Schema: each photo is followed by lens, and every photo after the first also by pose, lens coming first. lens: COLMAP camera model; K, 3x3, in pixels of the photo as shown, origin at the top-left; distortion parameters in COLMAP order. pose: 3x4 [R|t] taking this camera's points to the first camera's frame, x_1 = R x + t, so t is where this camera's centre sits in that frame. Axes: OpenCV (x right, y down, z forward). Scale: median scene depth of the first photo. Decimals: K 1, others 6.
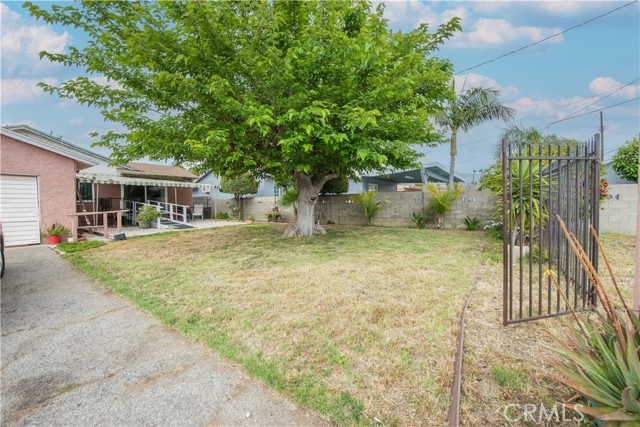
lens RADIAL K [[264.7, 0, 320.0], [0, 264.7, 213.5], [0, 0, 1]] dist [-0.002454, -0.000099]
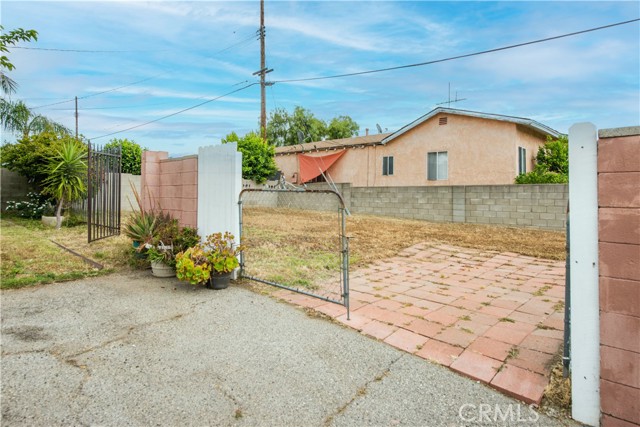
lens RADIAL K [[369.4, 0, 321.3], [0, 369.4, 193.0], [0, 0, 1]] dist [-0.001644, -0.000321]
pose [[0.152477, 0.018333, 0.988137, -0.322815], [0.028610, 0.999327, -0.022956, 0.039012], [-0.987893, 0.031770, 0.151850, -0.195941]]
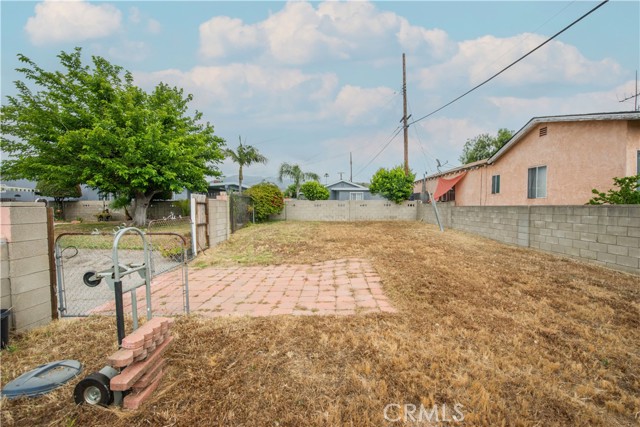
lens RADIAL K [[264.7, 0, 320.0], [0, 264.7, 213.5], [0, 0, 1]] dist [-0.002454, -0.000099]
pose [[0.831342, -0.003916, 0.555747, -0.025727], [0.012162, 0.999864, -0.011148, 0.025382], [-0.555628, 0.016027, 0.831276, -0.717279]]
